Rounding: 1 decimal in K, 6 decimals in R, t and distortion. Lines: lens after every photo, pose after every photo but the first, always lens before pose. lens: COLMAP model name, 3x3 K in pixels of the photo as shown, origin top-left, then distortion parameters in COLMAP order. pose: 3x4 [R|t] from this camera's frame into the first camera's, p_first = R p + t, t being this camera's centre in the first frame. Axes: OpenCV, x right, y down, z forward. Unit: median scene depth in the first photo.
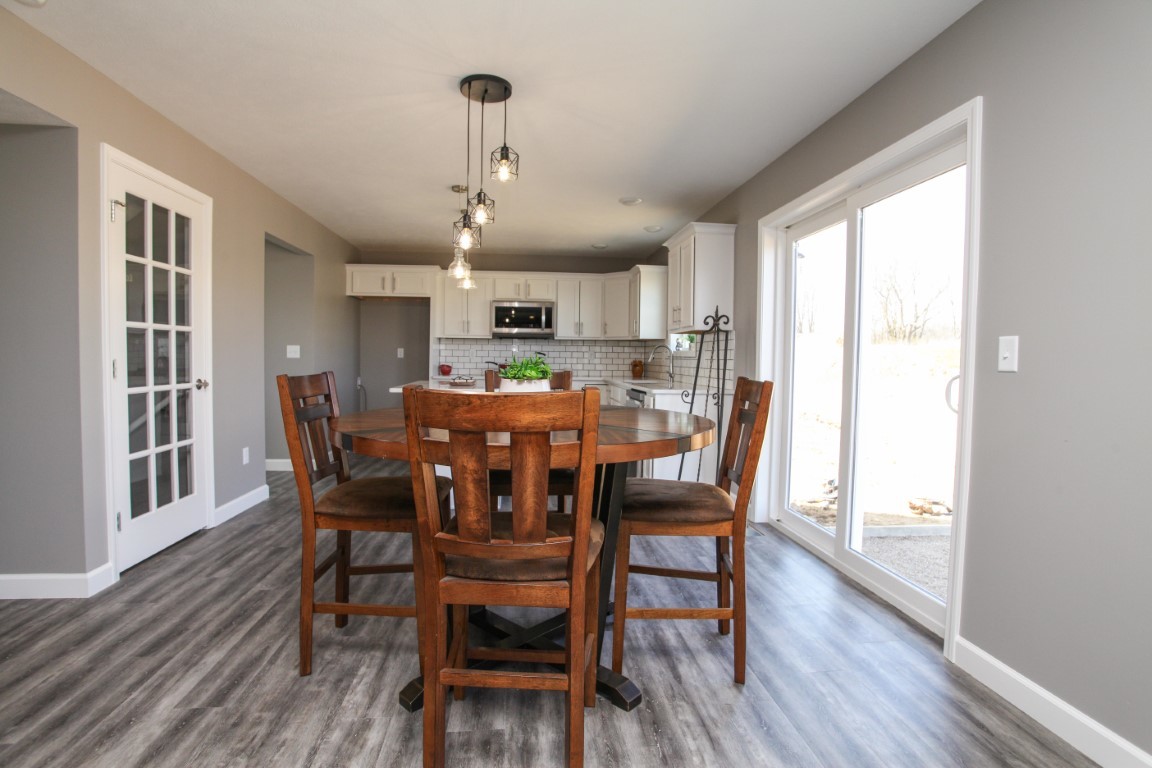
lens RADIAL K [[561.6, 0, 576.0], [0, 561.6, 384.0], [0, 0, 1]] dist [-0.079755, 0.034937]
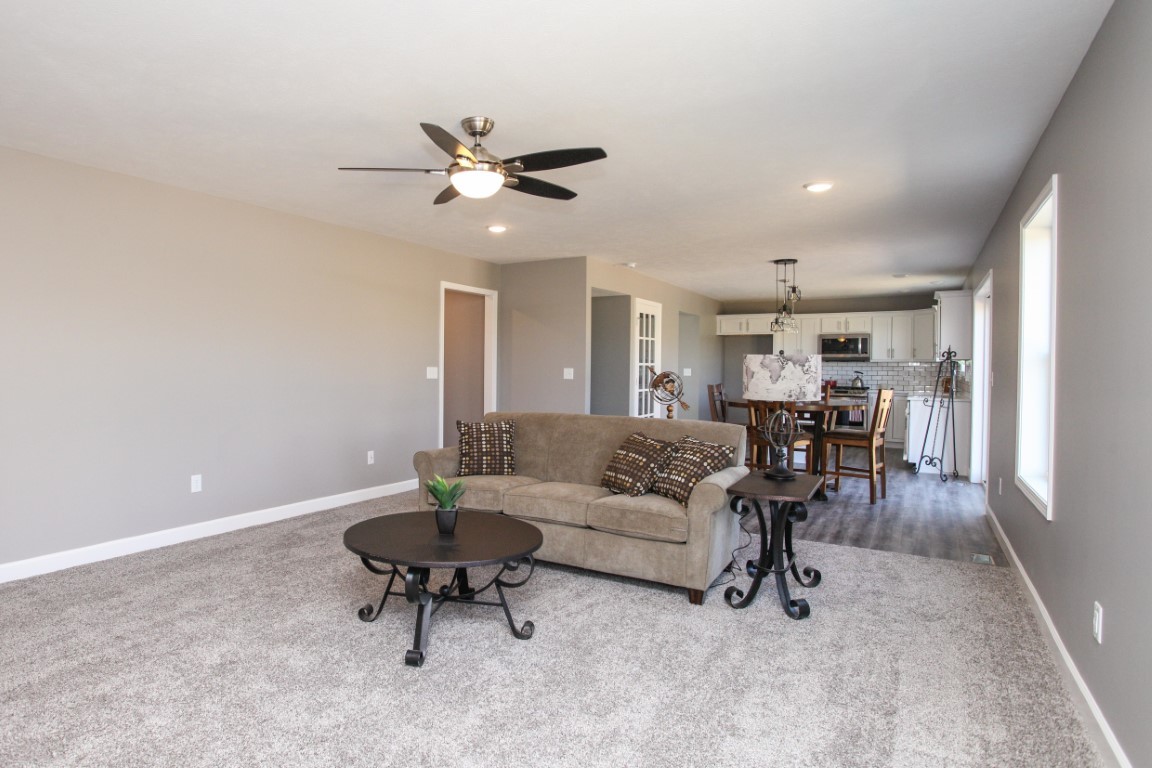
lens RADIAL K [[633.6, 0, 509.5], [0, 633.6, 379.4], [0, 0, 1]] dist [-0.048207, 0.000948]
pose [[0.775809, 0.005073, -0.630947, 0.249285], [-0.025616, 0.999396, -0.023463, 0.019778], [0.630448, 0.034365, 0.775471, -0.729707]]
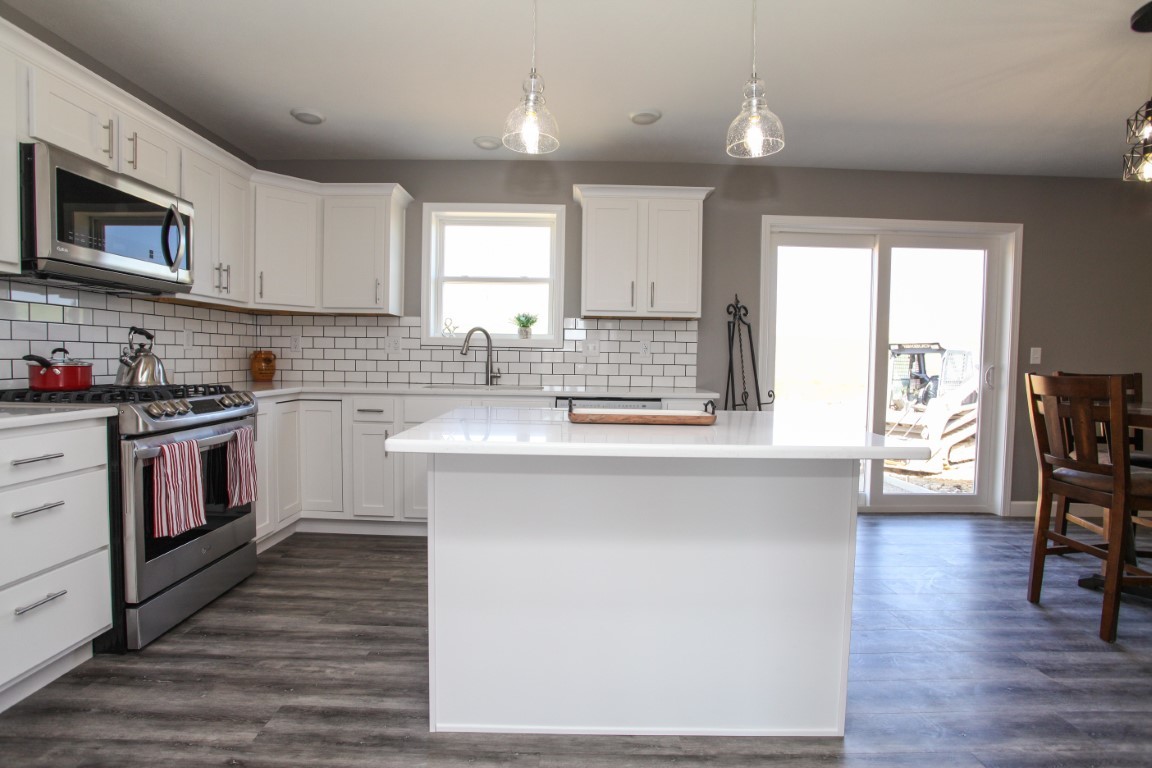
lens RADIAL K [[561.6, 0, 576.0], [0, 561.6, 384.0], [0, 0, 1]] dist [-0.079755, 0.034937]
pose [[0.098913, -0.058759, 0.993360, -0.428825], [0.030325, 0.997969, 0.056012, -0.035029], [-0.994634, 0.024583, 0.100494, 0.746675]]
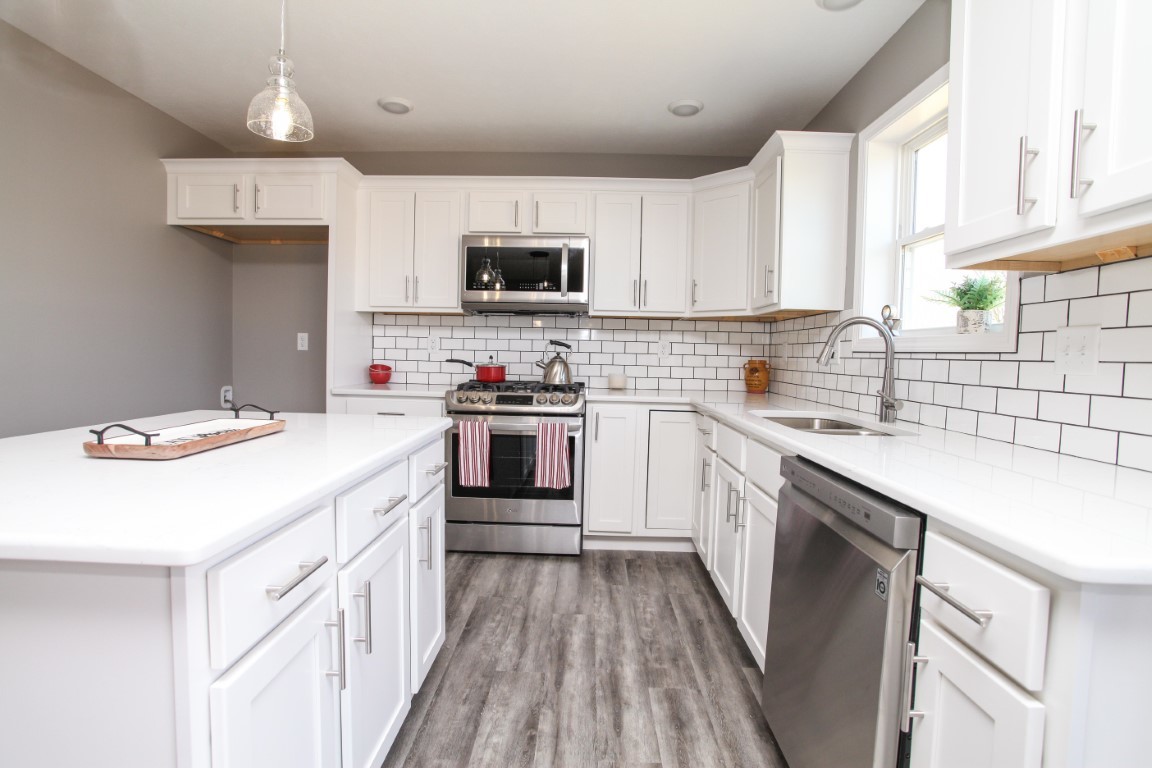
lens RADIAL K [[561.6, 0, 576.0], [0, 561.6, 384.0], [0, 0, 1]] dist [-0.079755, 0.034937]
pose [[0.992038, 0.015738, -0.124950, 0.014344], [-0.015091, 0.999867, 0.006120, -0.024614], [0.125030, -0.004185, 0.992144, 0.560253]]
